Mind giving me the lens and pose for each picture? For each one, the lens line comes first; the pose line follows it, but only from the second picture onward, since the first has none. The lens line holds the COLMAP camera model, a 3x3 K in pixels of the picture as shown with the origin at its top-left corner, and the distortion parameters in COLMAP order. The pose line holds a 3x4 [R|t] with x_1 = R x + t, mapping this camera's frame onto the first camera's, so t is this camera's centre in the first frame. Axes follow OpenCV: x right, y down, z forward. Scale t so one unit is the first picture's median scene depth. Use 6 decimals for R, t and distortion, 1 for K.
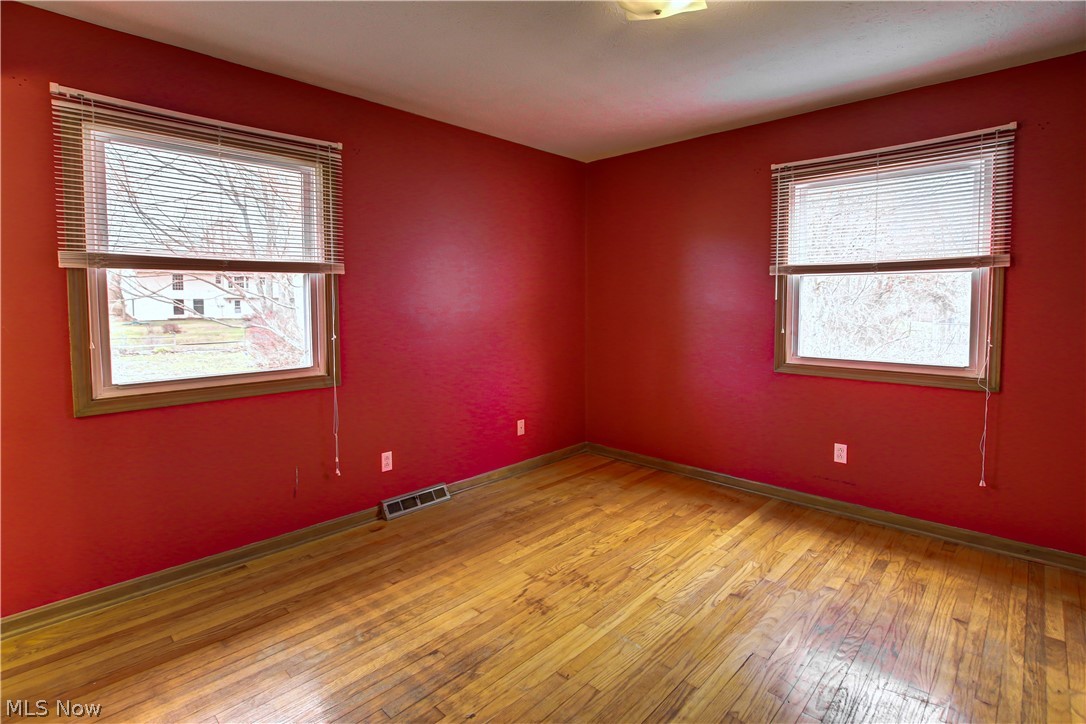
lens RADIAL K [[523.4, 0, 549.8], [0, 523.4, 329.0], [0, 0, 1]] dist [-0.003662, -0.000562]
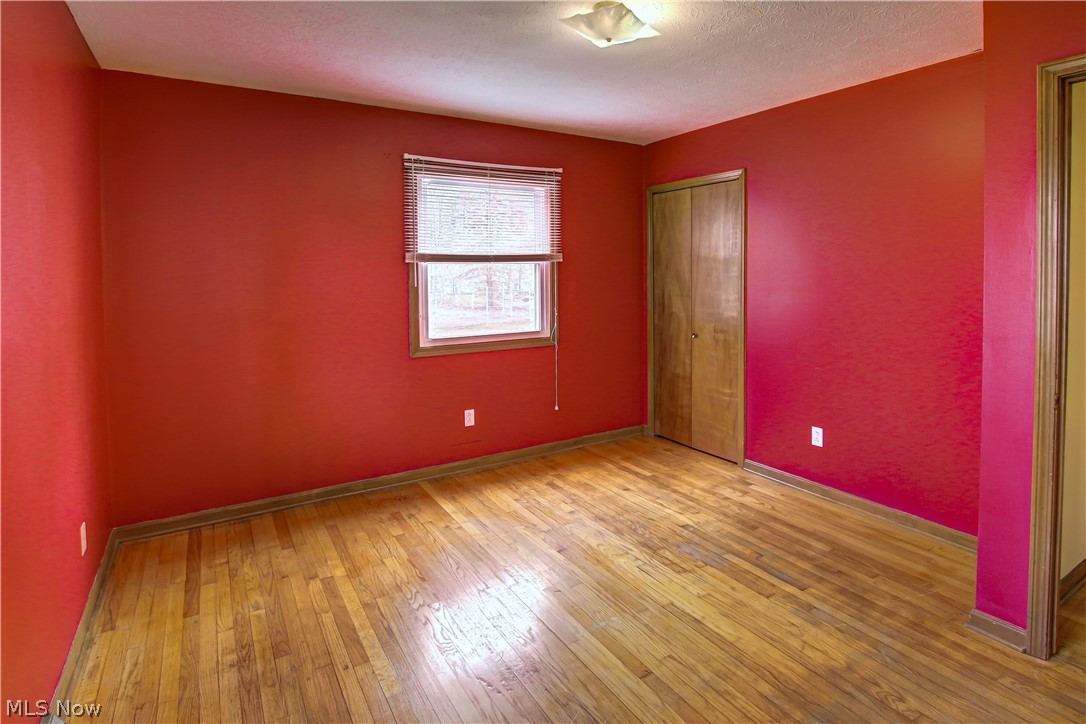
lens RADIAL K [[568.0, 0, 537.3], [0, 568.0, 288.6], [0, 0, 1]] dist [-0.015493, -0.000187]
pose [[0.273838, -0.034871, 0.961144, -0.725278], [0.061155, 0.997952, 0.018783, -0.074721], [-0.959830, 0.053635, 0.275409, 0.599927]]
